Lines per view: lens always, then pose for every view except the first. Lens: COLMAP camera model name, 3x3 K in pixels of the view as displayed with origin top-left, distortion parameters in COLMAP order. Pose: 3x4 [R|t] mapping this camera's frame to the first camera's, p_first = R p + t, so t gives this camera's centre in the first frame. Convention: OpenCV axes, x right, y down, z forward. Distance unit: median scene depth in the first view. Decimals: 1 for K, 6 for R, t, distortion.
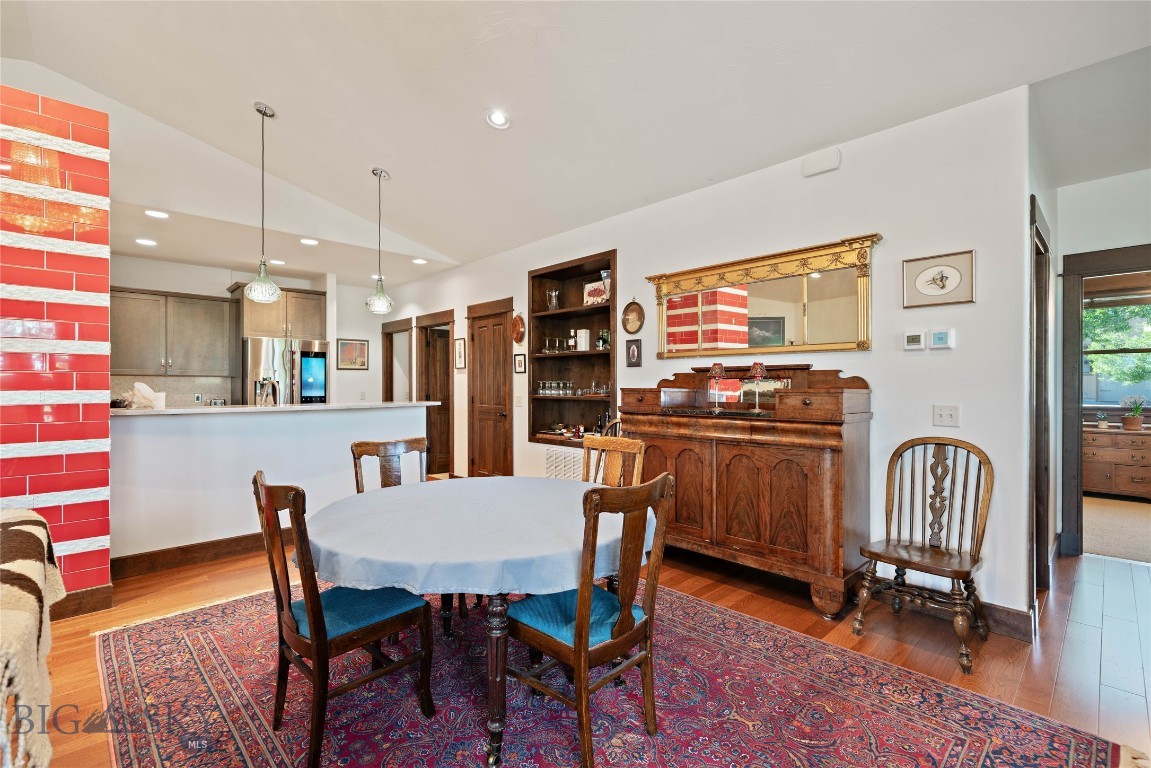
lens RADIAL K [[513.7, 0, 566.6], [0, 513.7, 382.2], [0, 0, 1]] dist [-0.001220, 0.000282]
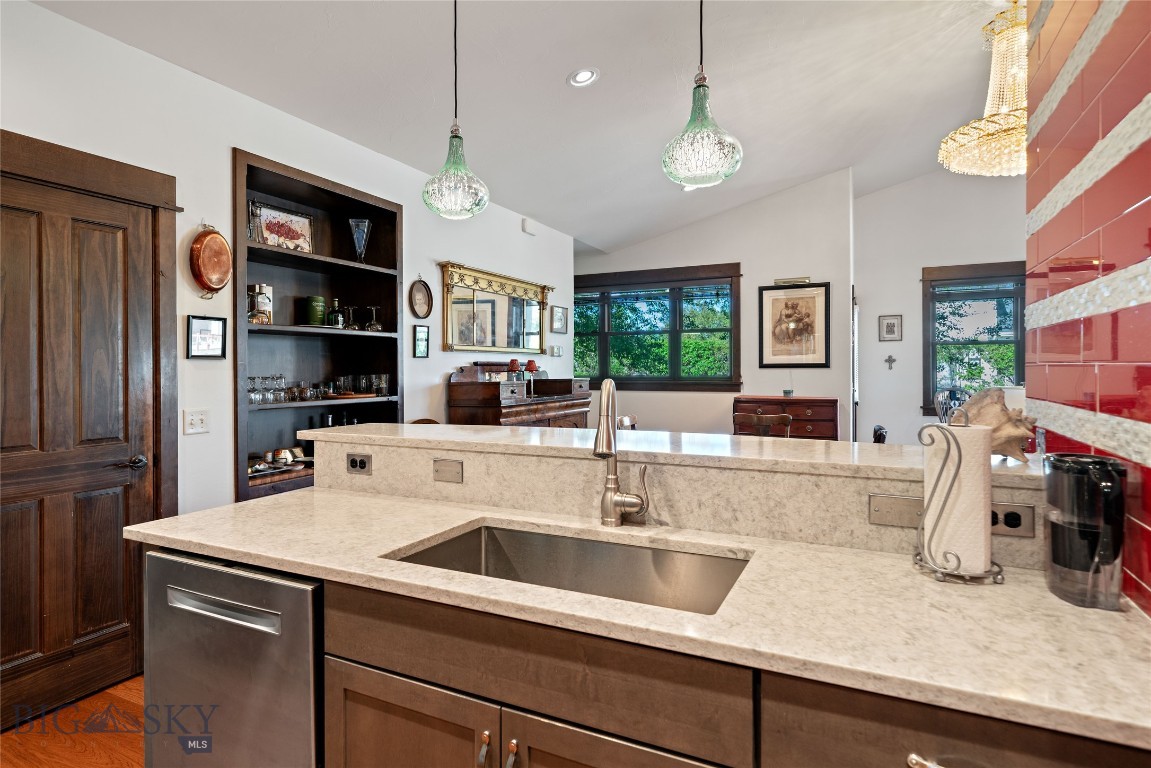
lens RADIAL K [[598.8, 0, 579.7], [0, 598.8, 368.0], [0, 0, 1]] dist [0.000895, 0.000356]
pose [[-0.359890, 0.003442, 0.932988, -0.739208], [0.002248, 0.999993, -0.002821, -0.007863], [-0.932992, 0.001082, -0.359896, 0.937343]]
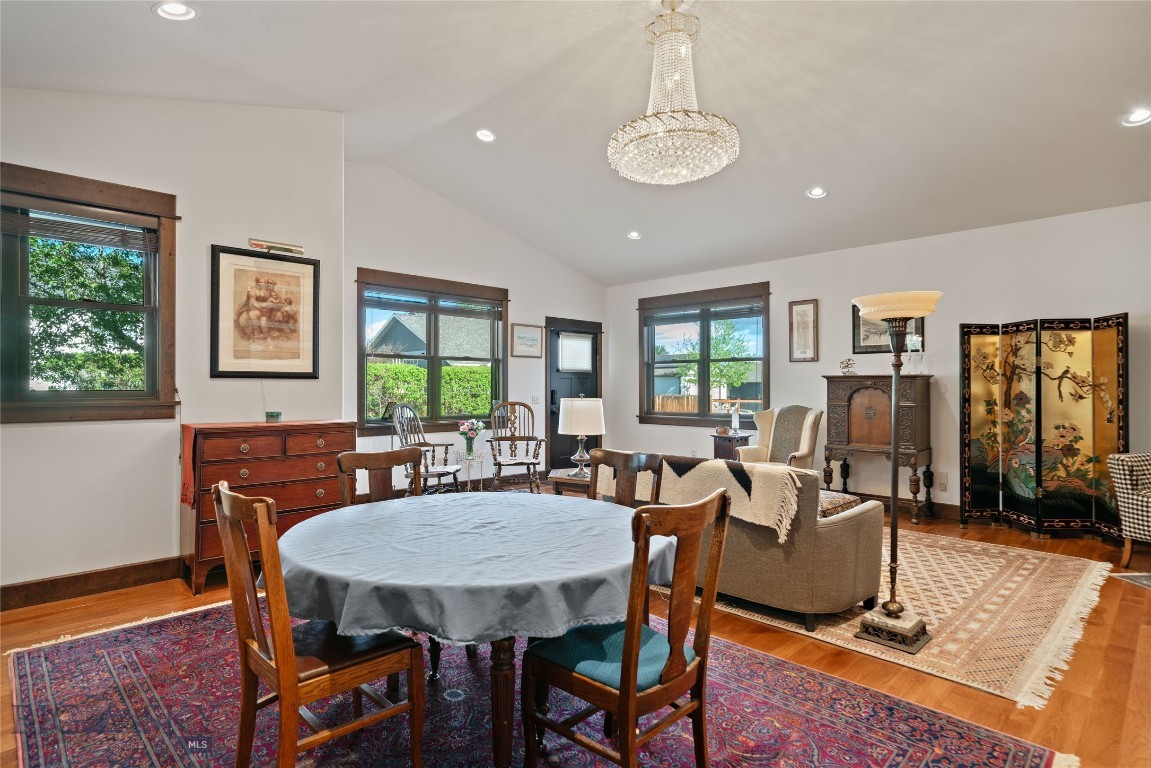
lens RADIAL K [[591.0, 0, 574.1], [0, 591.0, 386.3], [0, 0, 1]] dist [0.001329, 0.000797]
pose [[-0.999794, -0.001249, -0.020240, -0.120577], [-0.001091, 0.999969, -0.007794, 0.006471], [0.020249, -0.007770, -0.999765, 0.896317]]
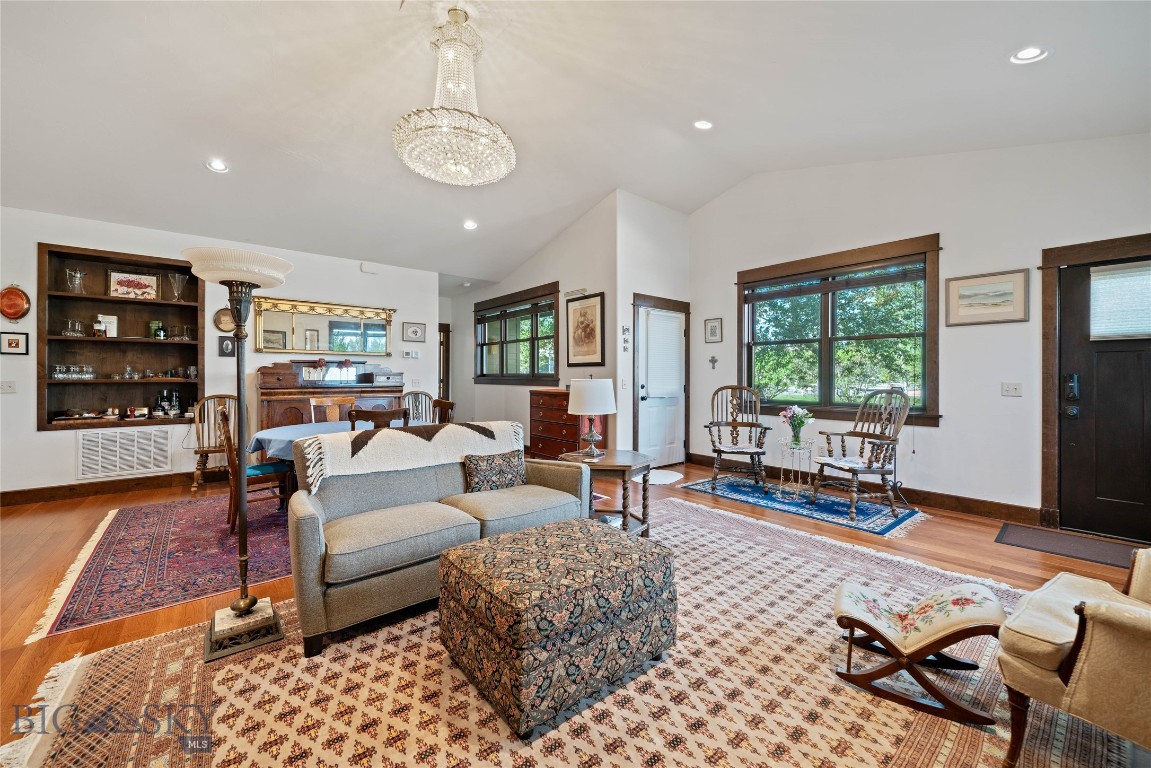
lens RADIAL K [[436.1, 0, 576.5], [0, 436.1, 378.5], [0, 0, 1]] dist [0.001495, 0.000081]
pose [[0.060301, -0.004792, 0.998169, -0.812144], [-0.005772, 0.999970, 0.005150, 0.014107], [-0.998164, -0.006072, 0.060271, 0.009727]]
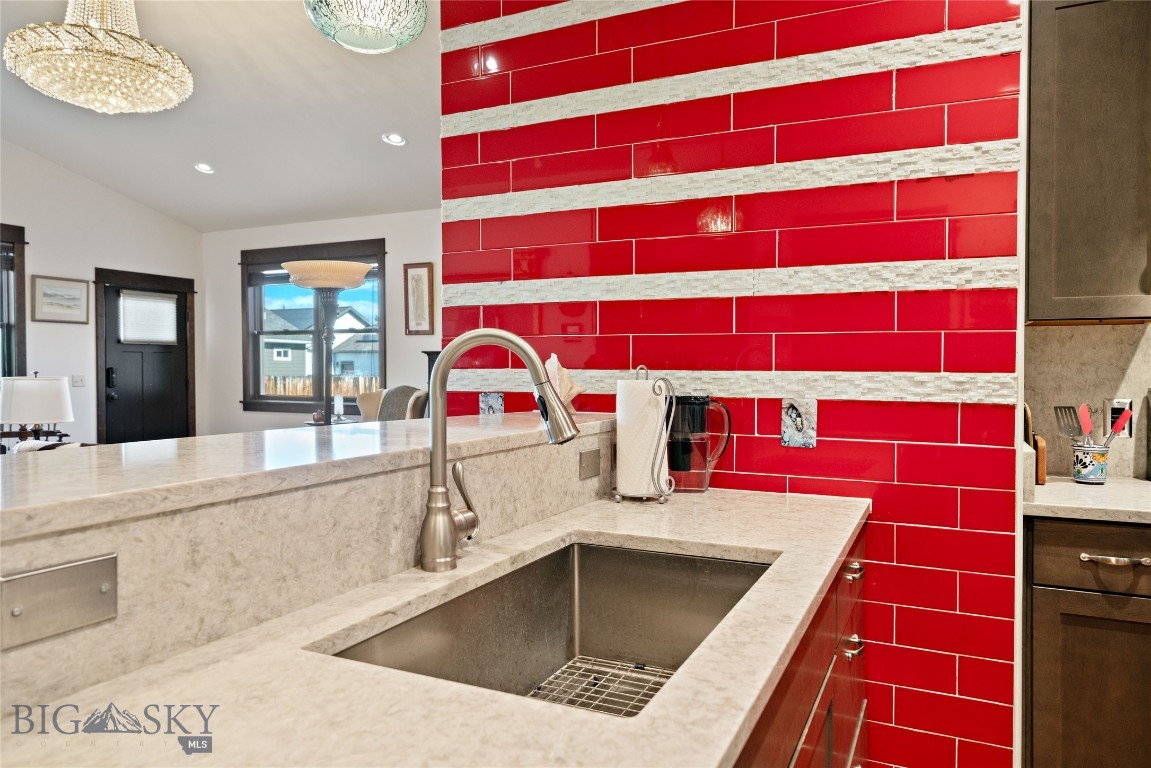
lens RADIAL K [[764.3, 0, 568.6], [0, 764.3, 382.6], [0, 0, 1]] dist [-0.005688, 0.000487]
pose [[-0.935399, 0.003124, -0.353579, -0.404588], [-0.002049, 0.999896, 0.014255, 0.010531], [0.353587, 0.014058, -0.935296, 1.050629]]
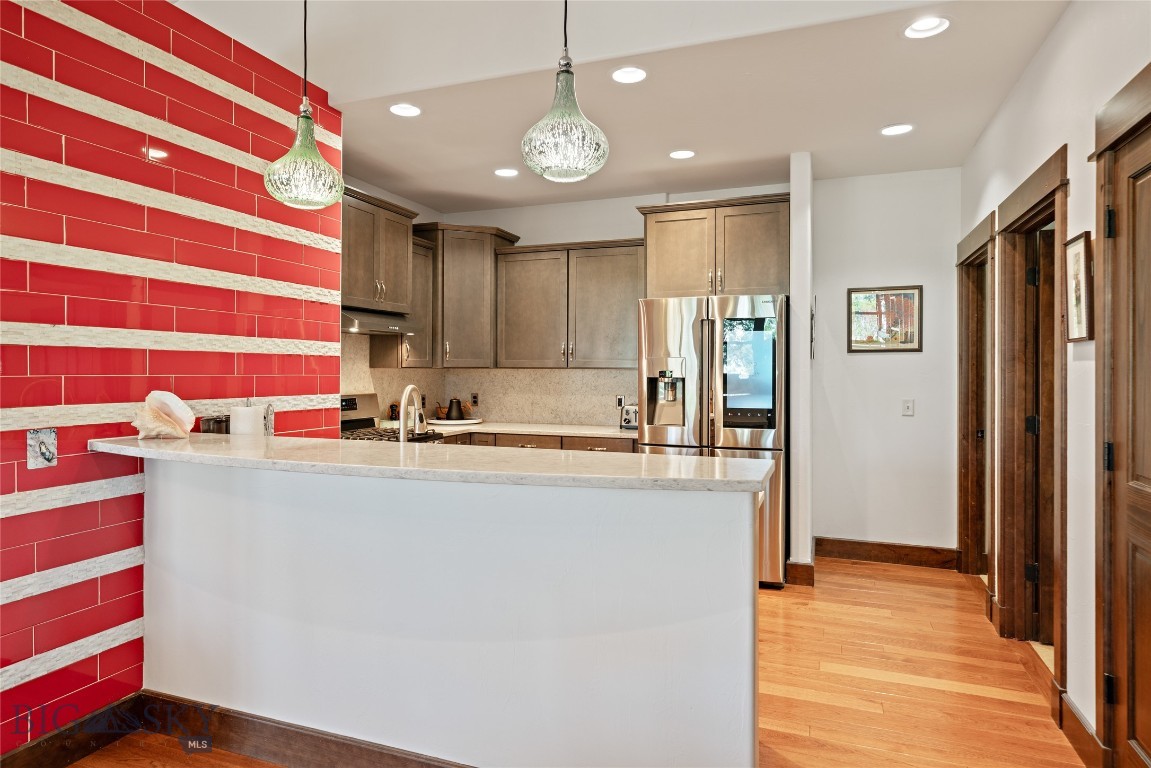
lens RADIAL K [[657.1, 0, 576.9], [0, 657.1, 369.0], [0, 0, 1]] dist [-0.031103, 0.000513]
pose [[0.440881, -0.001378, -0.897565, -0.002819], [0.003182, 0.999995, 0.000028, -0.014050], [0.897560, -0.002868, 0.440883, 0.721413]]
